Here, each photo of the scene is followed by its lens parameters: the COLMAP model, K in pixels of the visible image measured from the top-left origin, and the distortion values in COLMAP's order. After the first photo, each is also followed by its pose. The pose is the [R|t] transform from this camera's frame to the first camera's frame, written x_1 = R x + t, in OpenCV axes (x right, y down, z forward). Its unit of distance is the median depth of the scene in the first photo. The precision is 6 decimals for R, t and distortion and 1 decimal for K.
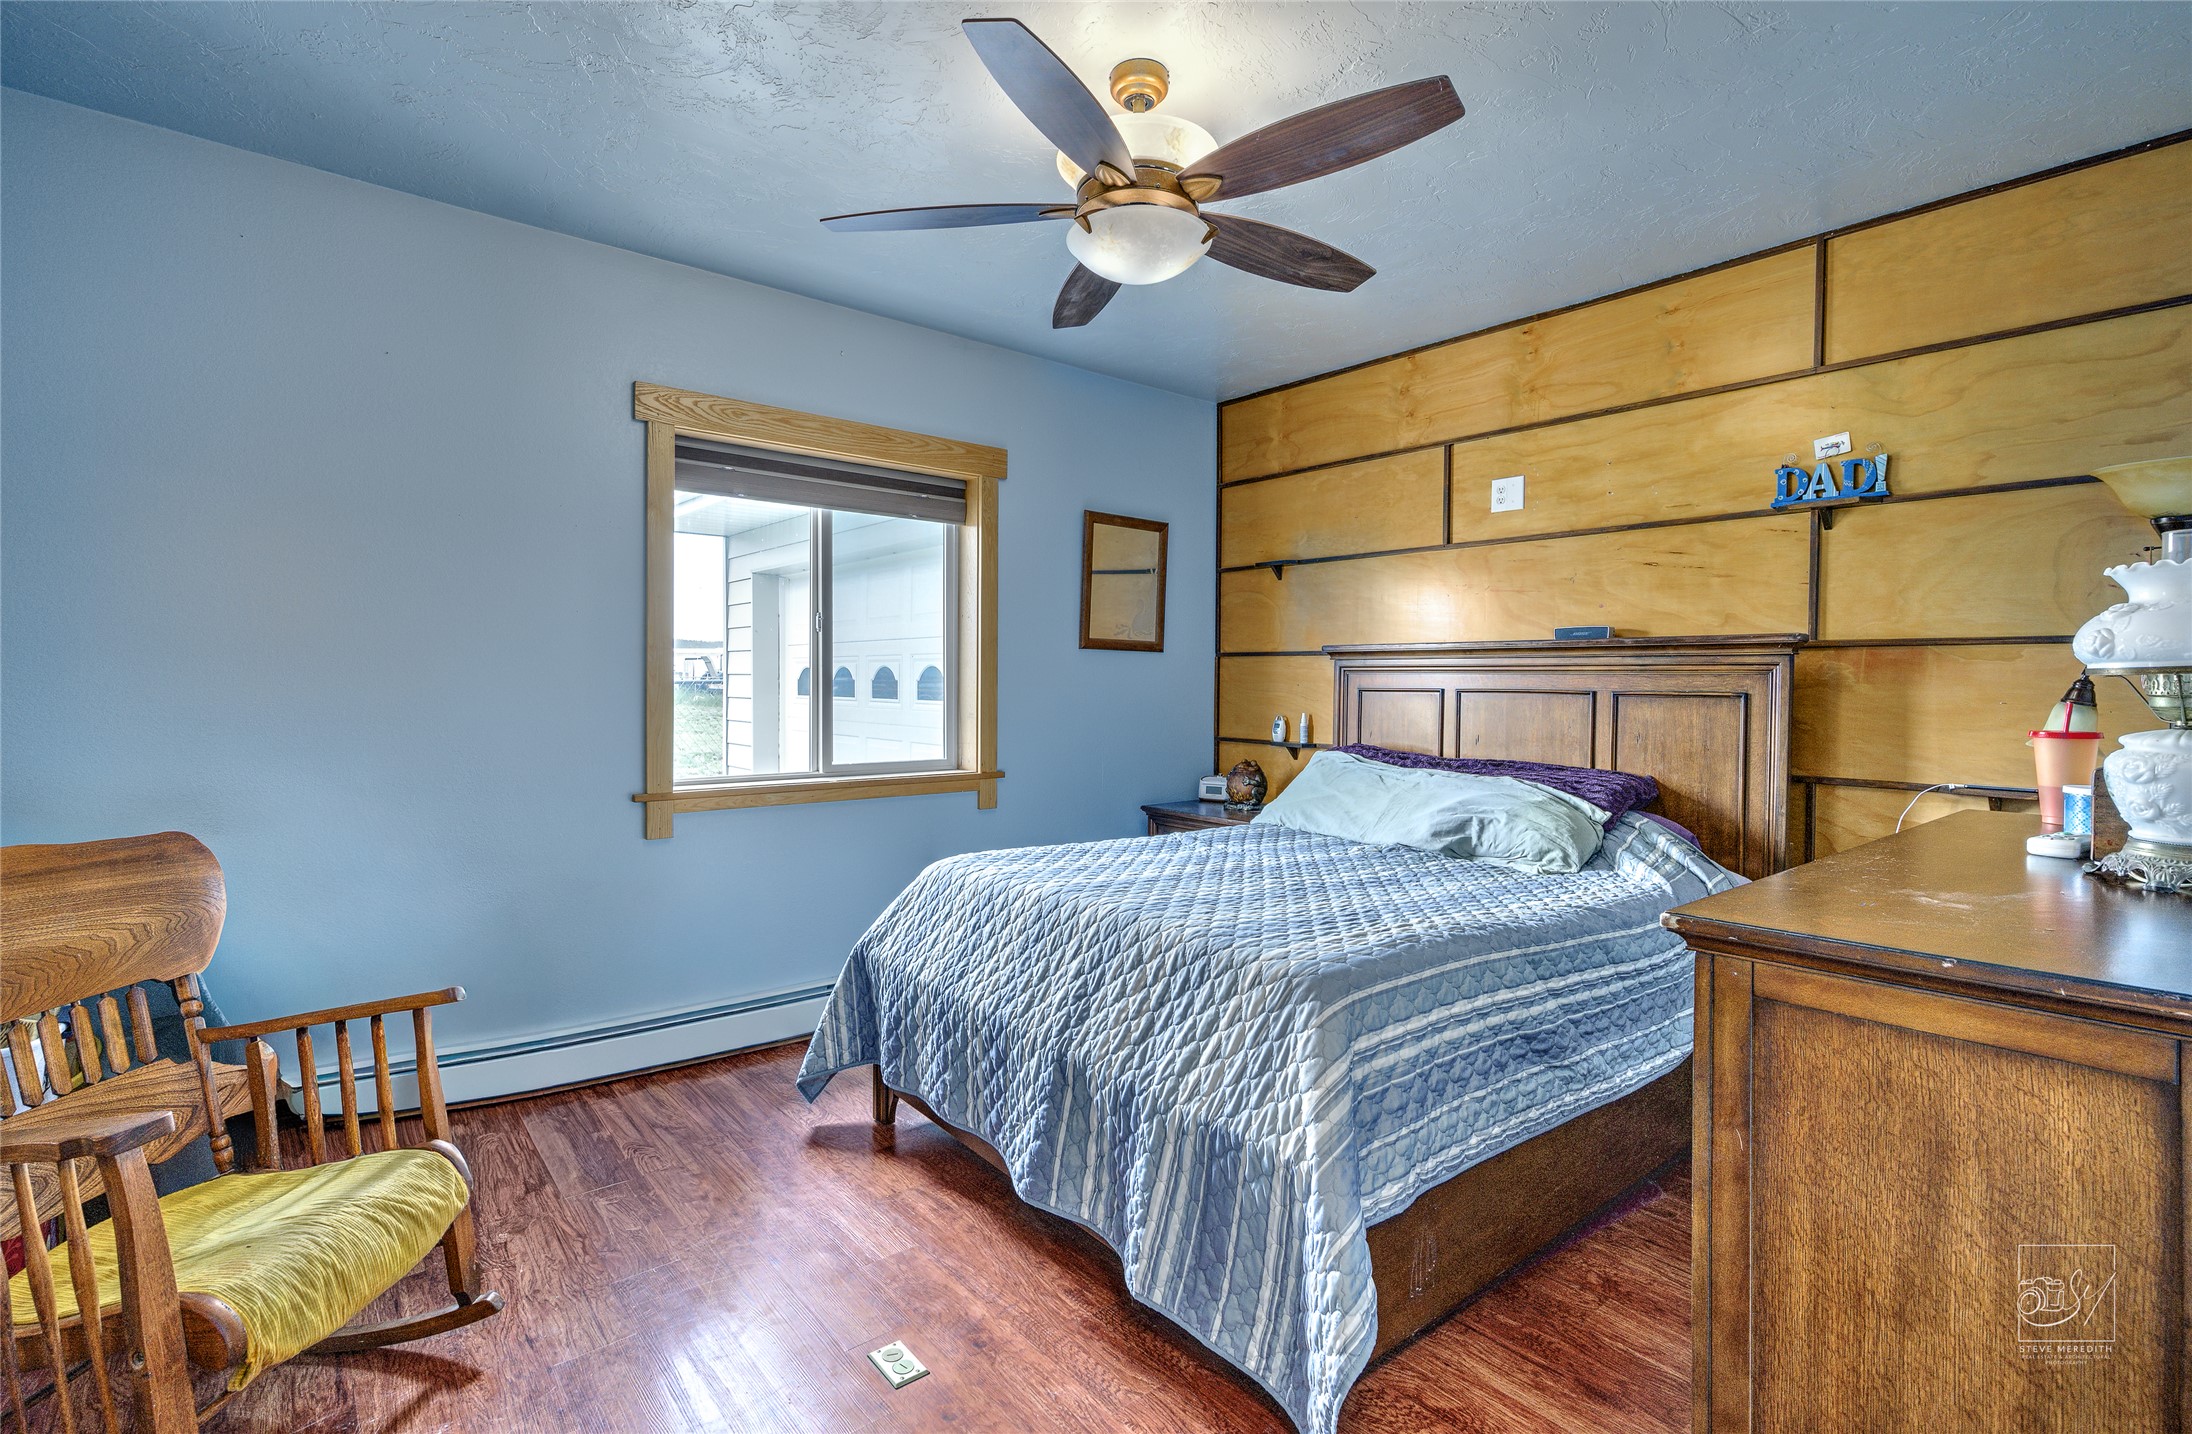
lens RADIAL K [[1036.0, 0, 1093.9], [0, 1036.0, 702.9], [0, 0, 1]] dist [0.001811, 0.001399]
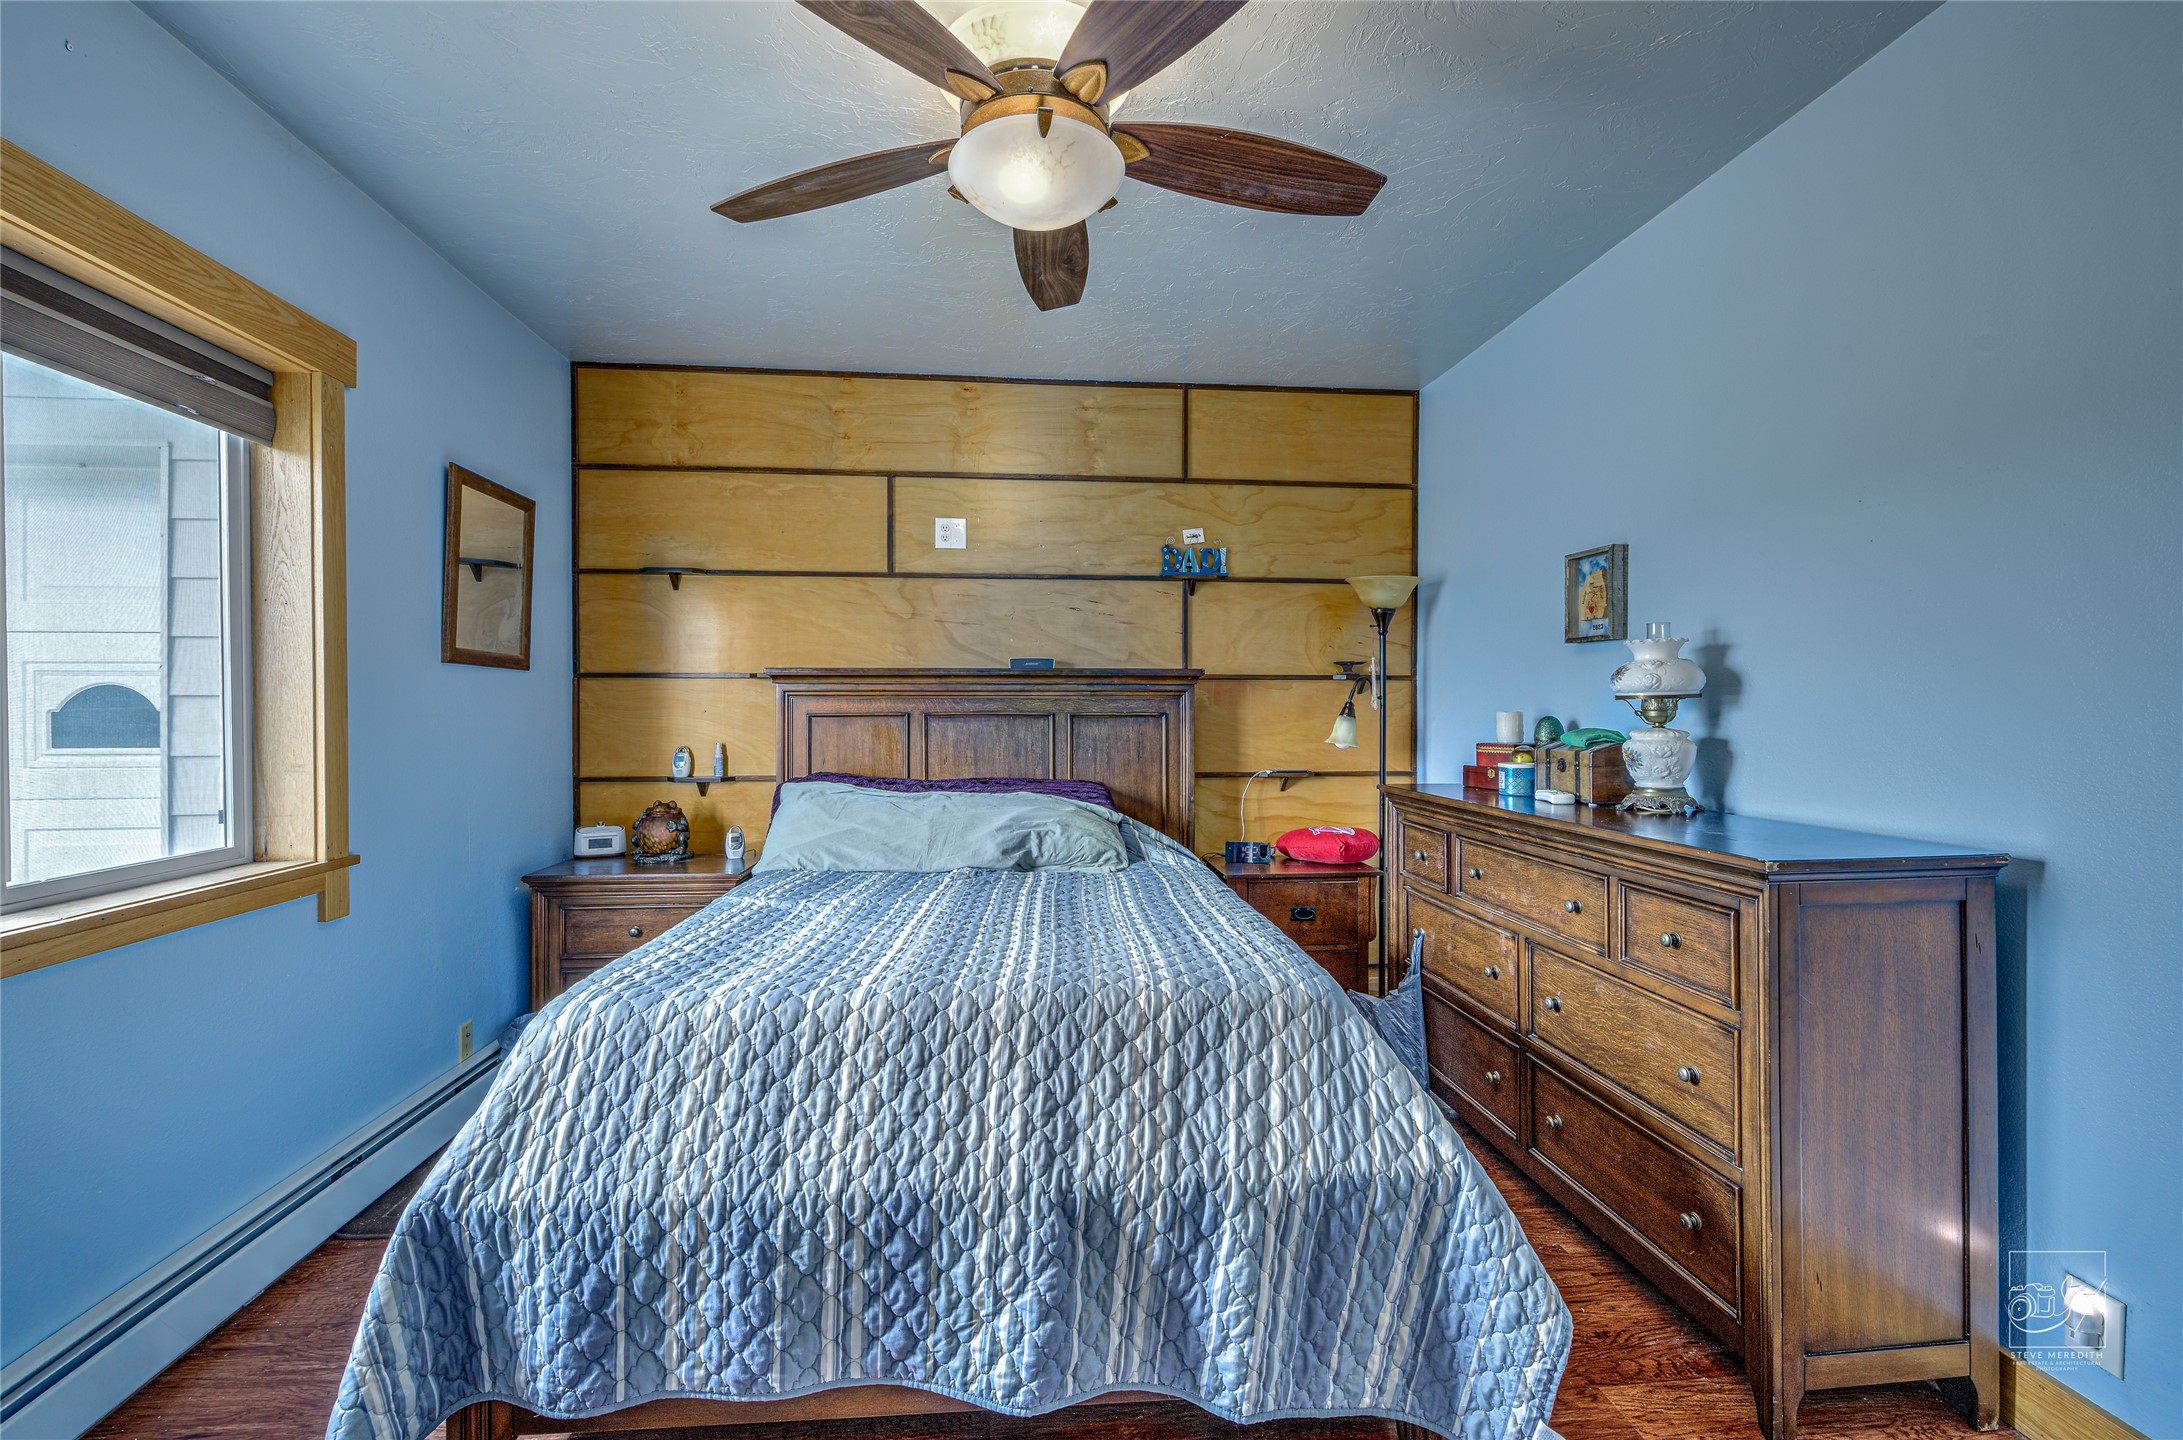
lens RADIAL K [[933.5, 0, 1092.2], [0, 933.5, 717.8], [0, 0, 1]] dist [0.000114, 0.001360]
pose [[0.545549, -0.016956, 0.837907, -0.422711], [0.023975, 0.999702, 0.004621, -0.011098], [-0.837736, 0.017568, 0.545793, 0.426613]]
